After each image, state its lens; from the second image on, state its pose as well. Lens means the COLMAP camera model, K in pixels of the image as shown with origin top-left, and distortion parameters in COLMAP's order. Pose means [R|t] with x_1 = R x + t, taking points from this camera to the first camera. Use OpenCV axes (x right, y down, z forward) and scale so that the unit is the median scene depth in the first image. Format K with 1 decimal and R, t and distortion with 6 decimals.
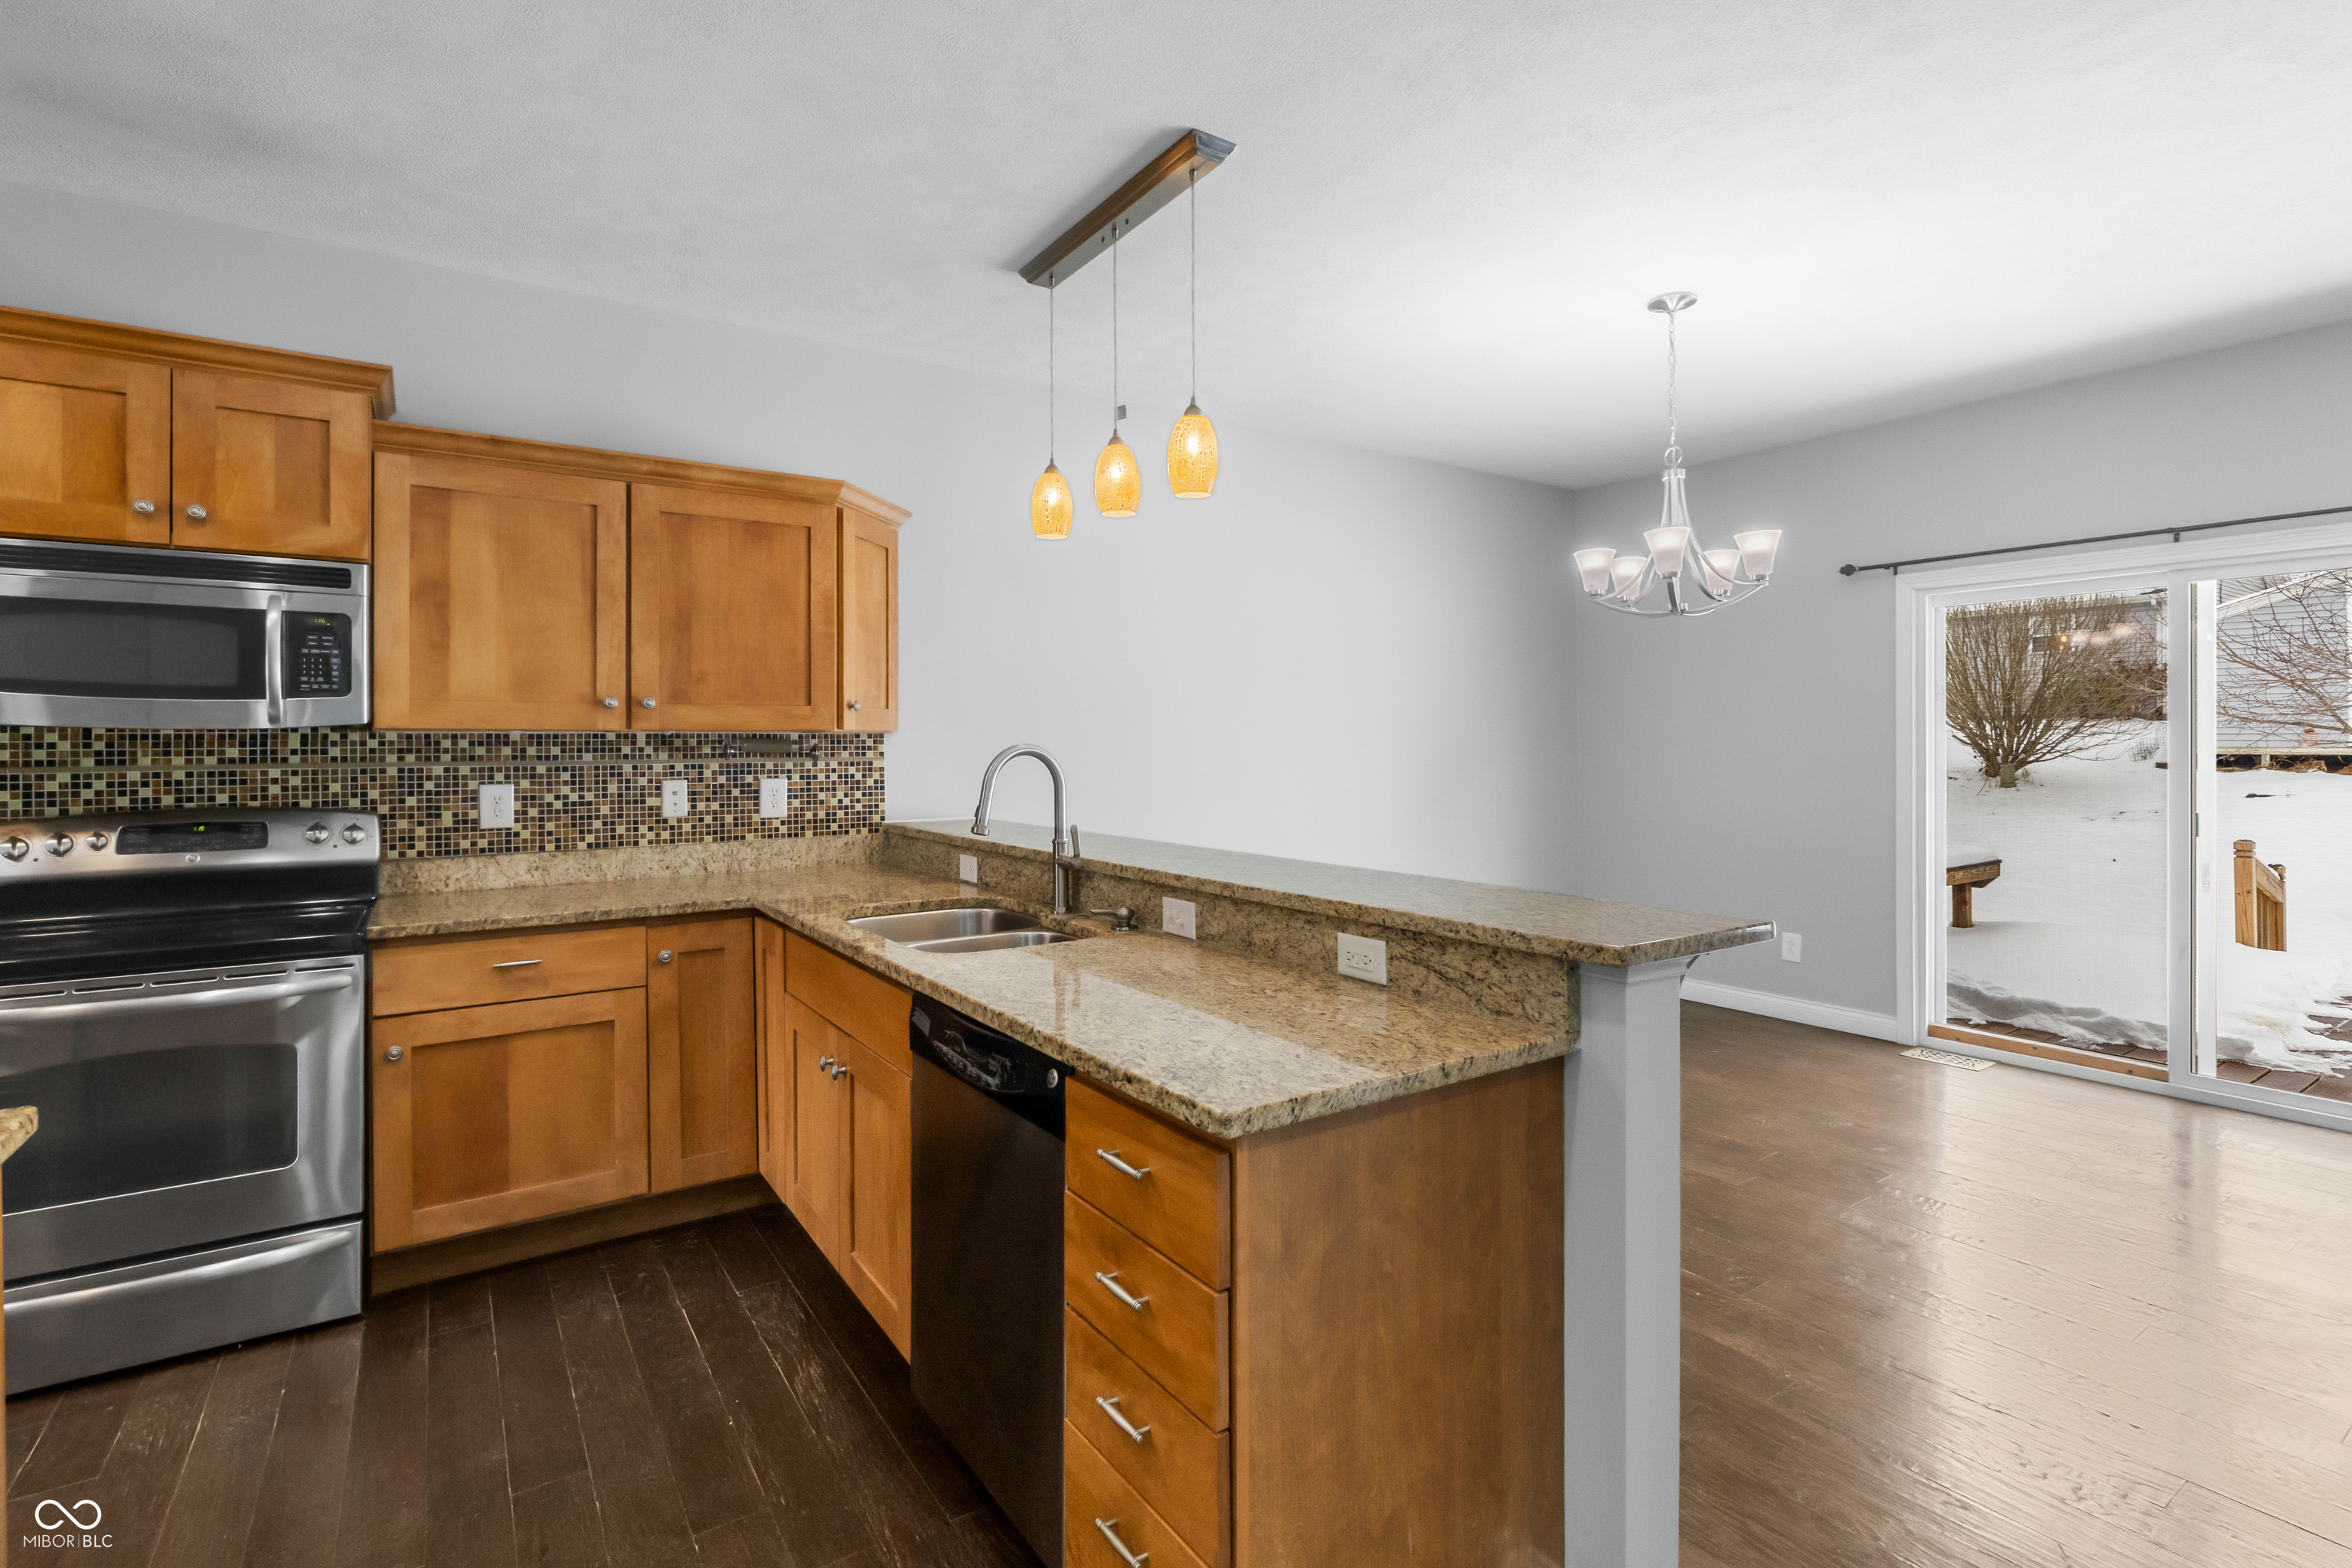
lens RADIAL K [[1104.2, 0, 1163.4], [0, 1104.2, 736.4], [0, 0, 1]] dist [0.002093, -0.000070]
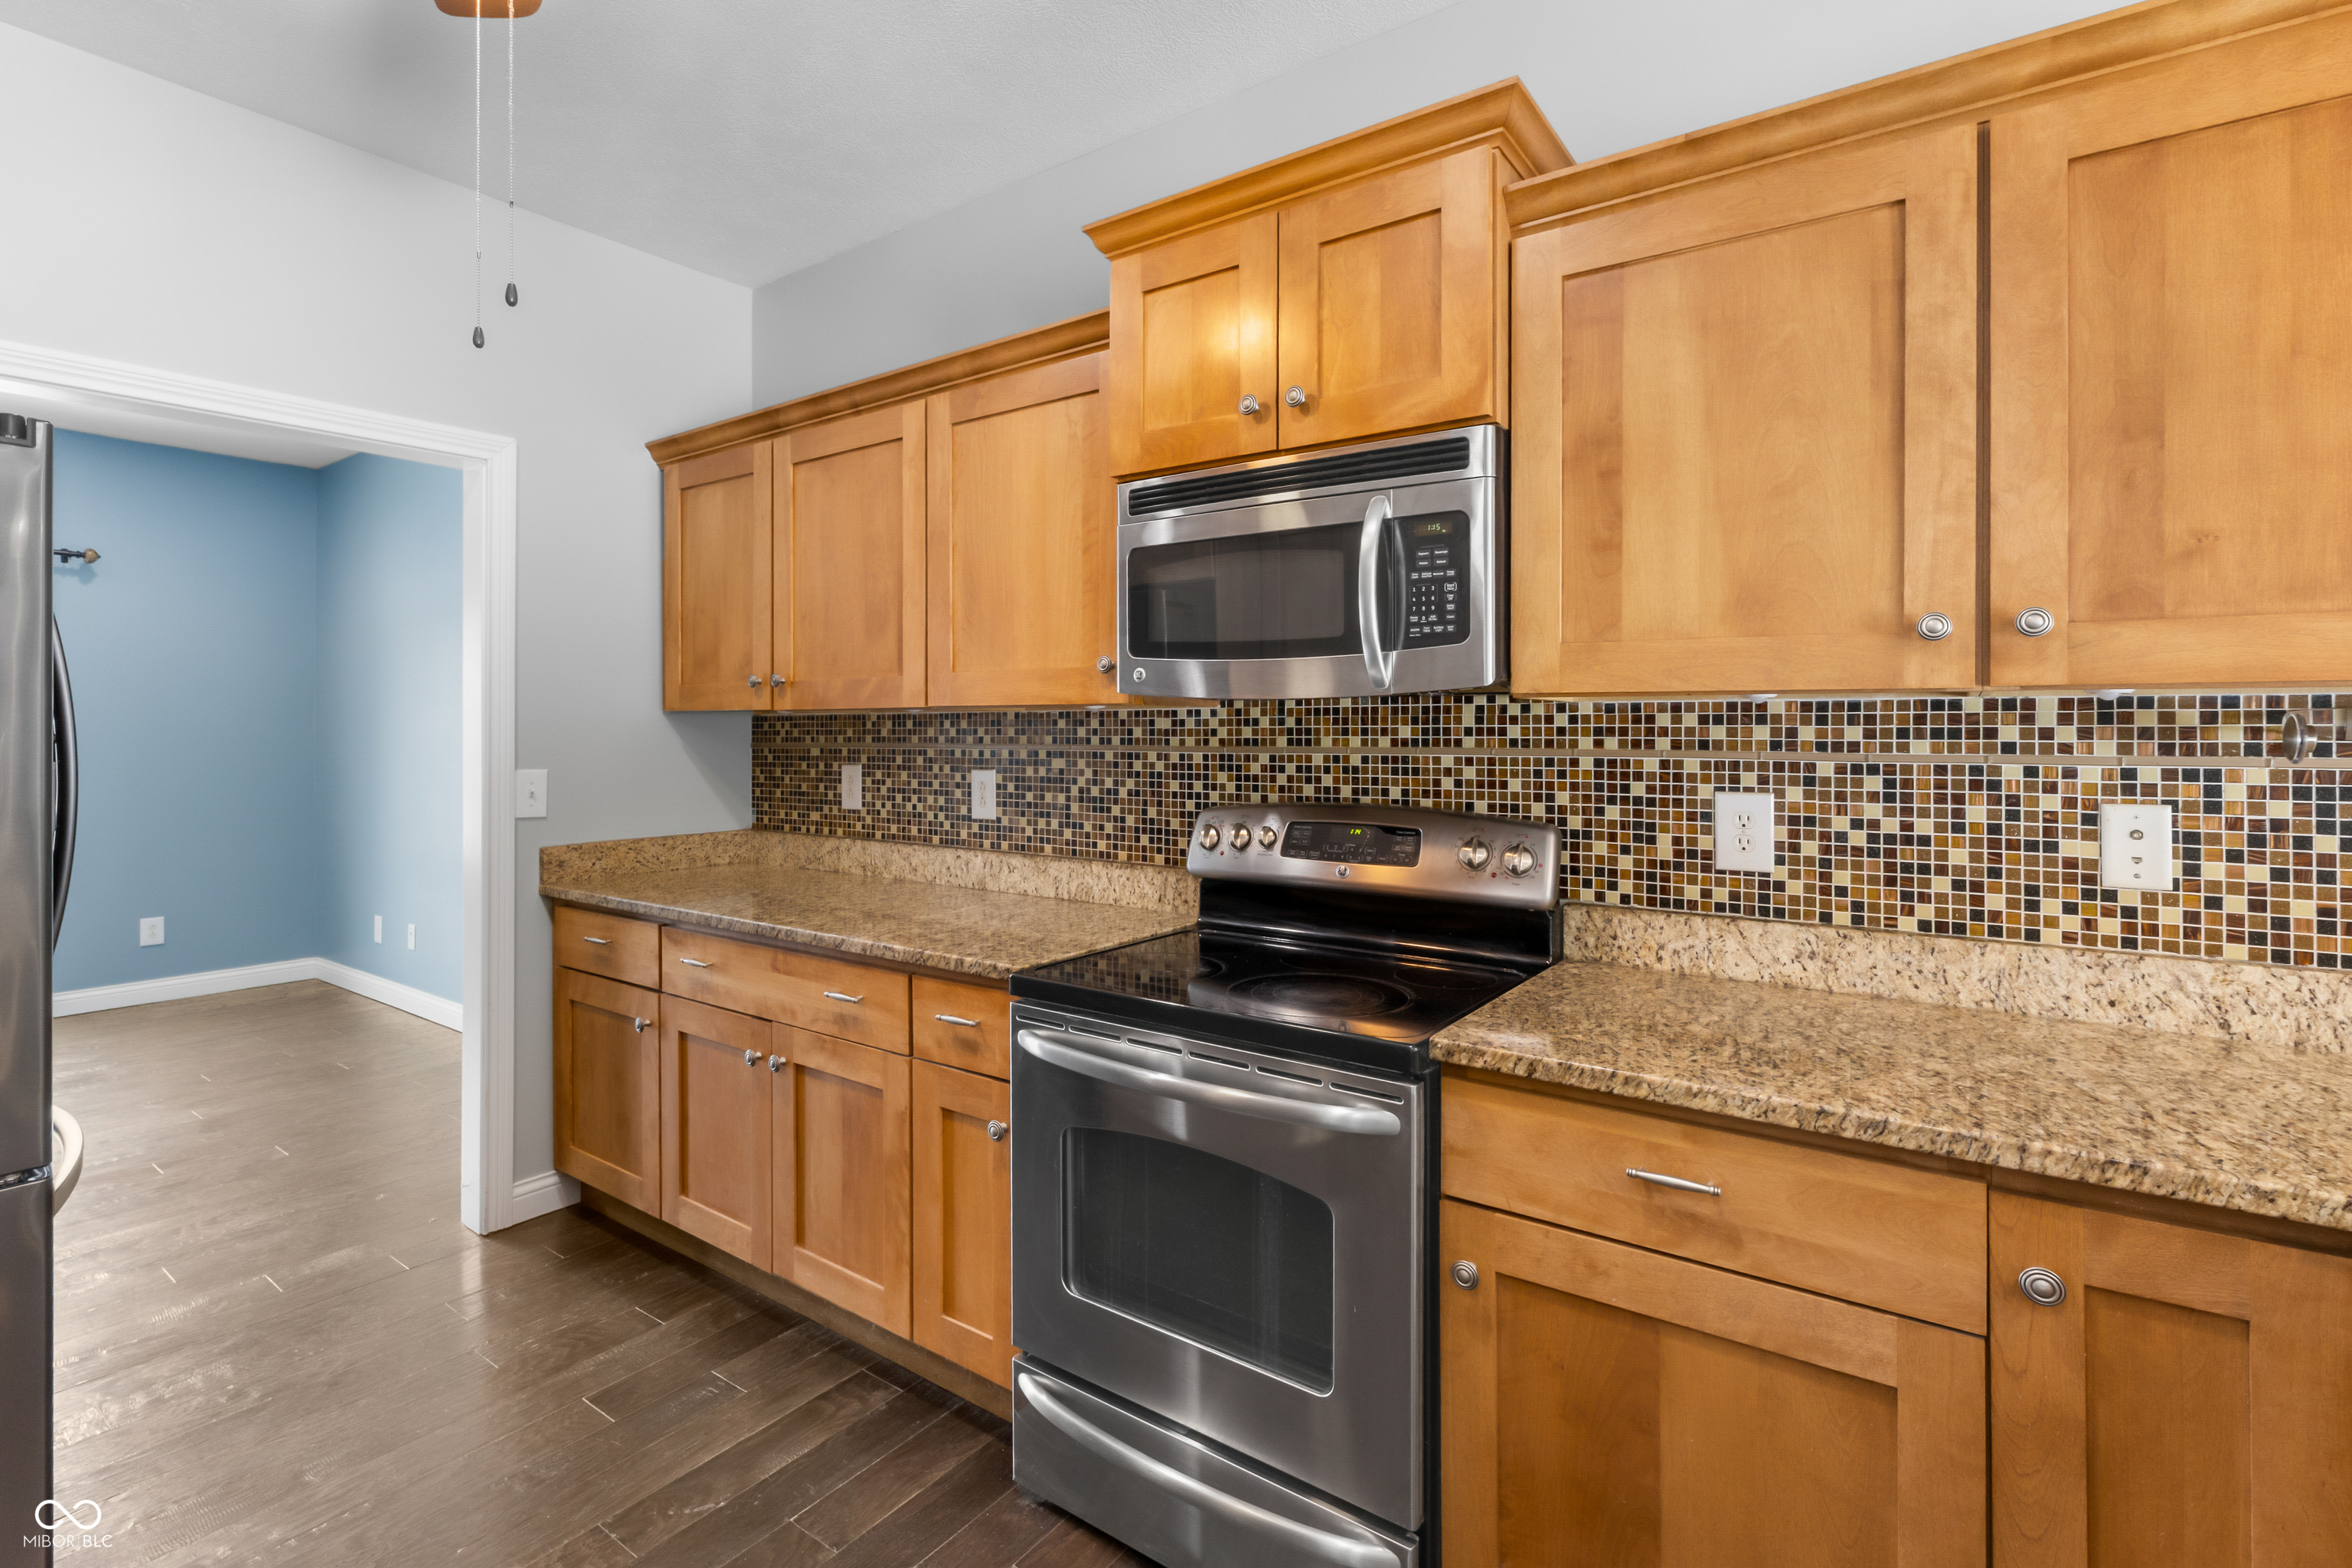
lens RADIAL K [[1085.5, 0, 1168.1], [0, 1085.5, 727.4], [0, 0, 1]] dist [-0.002778, -0.000489]
pose [[0.345943, 0.004310, -0.938246, -0.196453], [0.002934, 0.999980, 0.005675, 0.006627], [0.938251, -0.004716, 0.345923, 0.557826]]
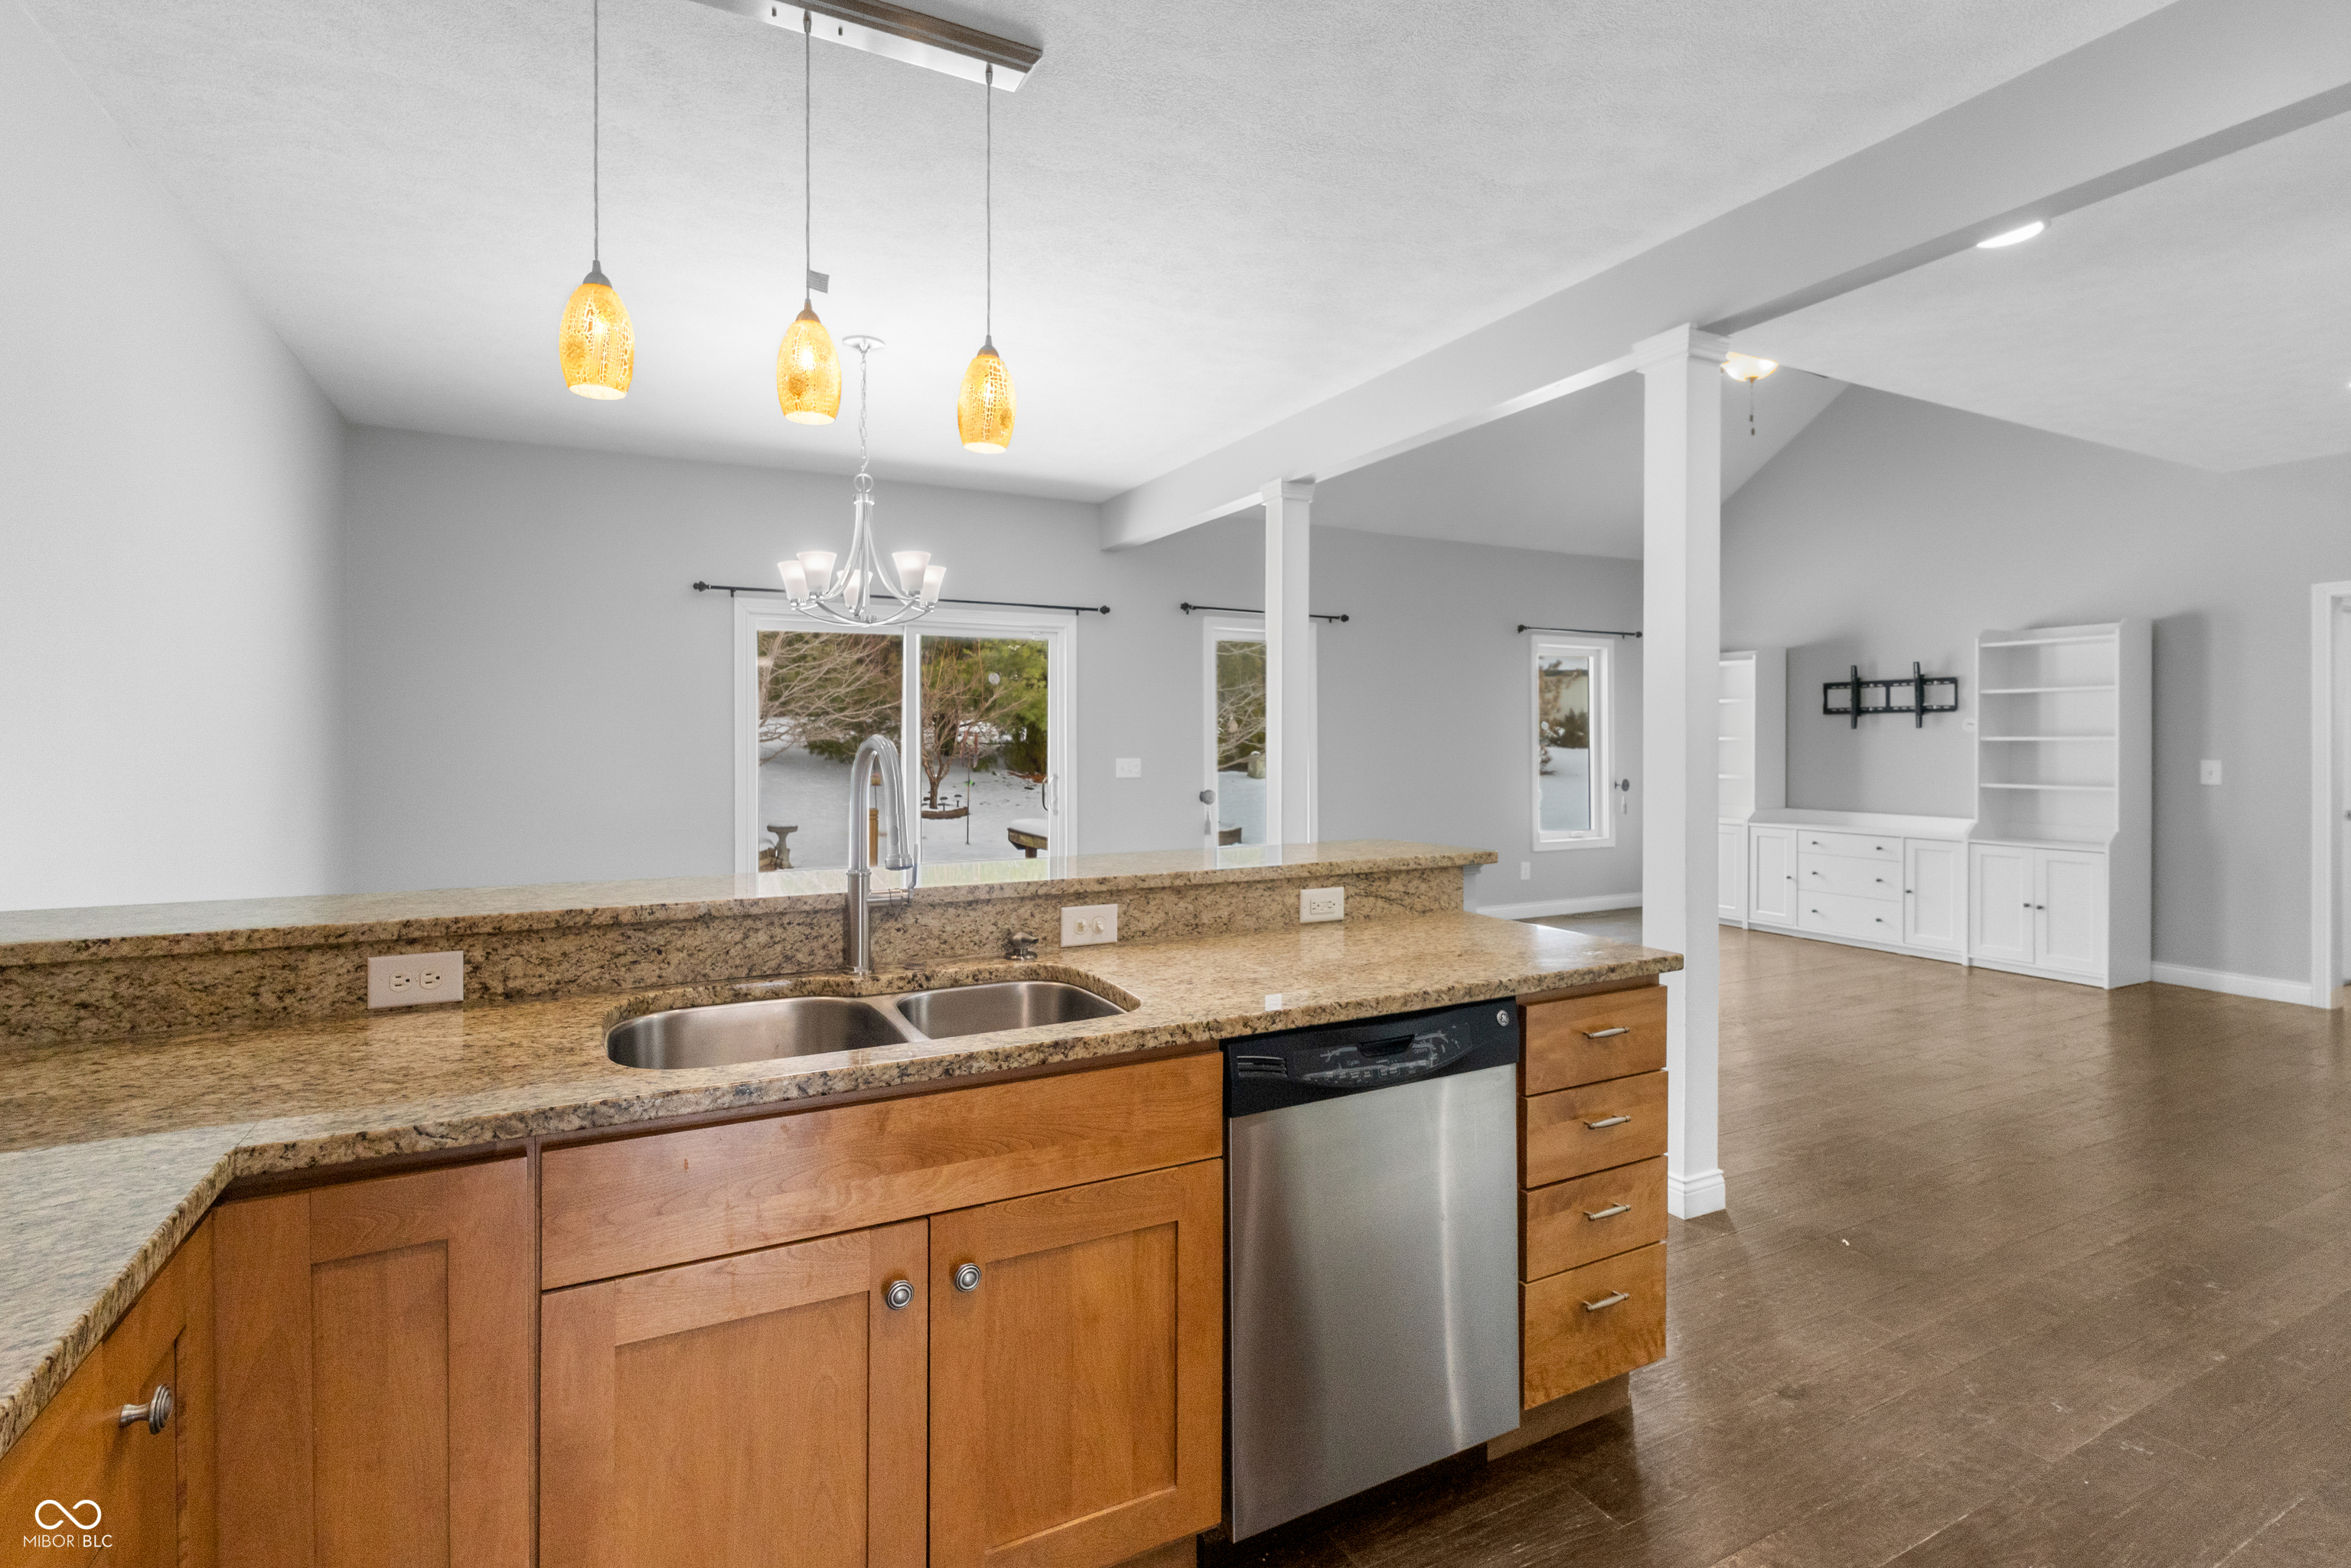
lens RADIAL K [[1104.8, 0, 1164.6], [0, 1104.8, 742.3], [0, 0, 1]] dist [-0.001063, -0.000208]
pose [[0.113166, 0.002966, 0.993572, -0.678379], [-0.004768, 0.999986, -0.002442, 0.010755], [-0.993565, -0.004461, 0.113178, 0.636343]]
